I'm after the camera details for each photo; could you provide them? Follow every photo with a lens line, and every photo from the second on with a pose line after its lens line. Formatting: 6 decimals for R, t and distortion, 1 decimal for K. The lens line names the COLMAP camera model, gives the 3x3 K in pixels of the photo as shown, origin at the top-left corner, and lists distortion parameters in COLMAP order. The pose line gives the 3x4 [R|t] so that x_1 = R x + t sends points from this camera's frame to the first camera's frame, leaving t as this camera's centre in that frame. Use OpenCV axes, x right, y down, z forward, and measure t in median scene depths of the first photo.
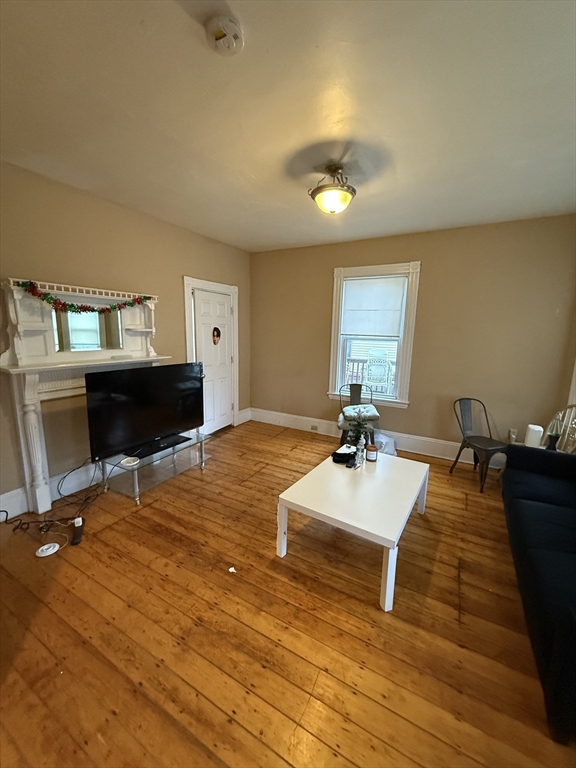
lens RADIAL K [[307.7, 0, 287.5], [0, 307.7, 381.6], [0, 0, 1]] dist [-0.000772, -0.000036]
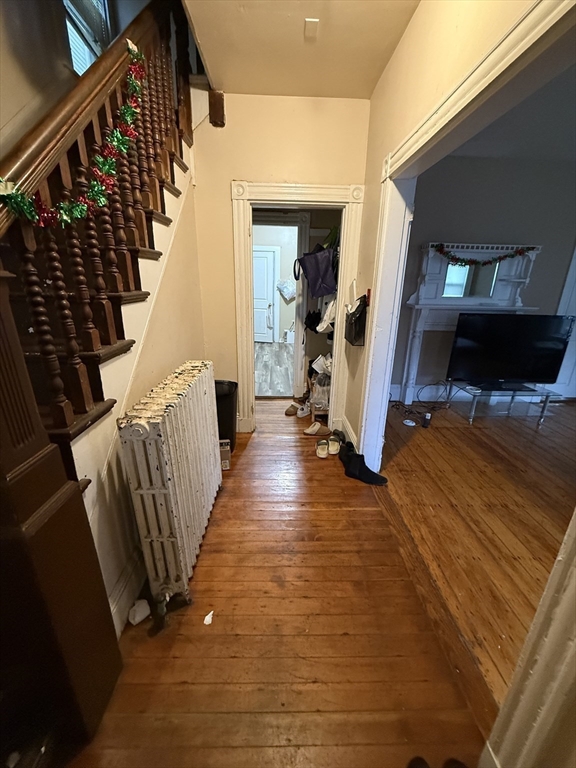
lens RADIAL K [[307.7, 0, 288.1], [0, 307.7, 381.6], [0, 0, 1]] dist [-0.000772, -0.000036]
pose [[0.521530, 0.257789, -0.813358, 0.090177], [-0.151284, 0.966101, 0.209196, 0.077782], [0.839714, 0.013946, 0.542849, -0.277274]]
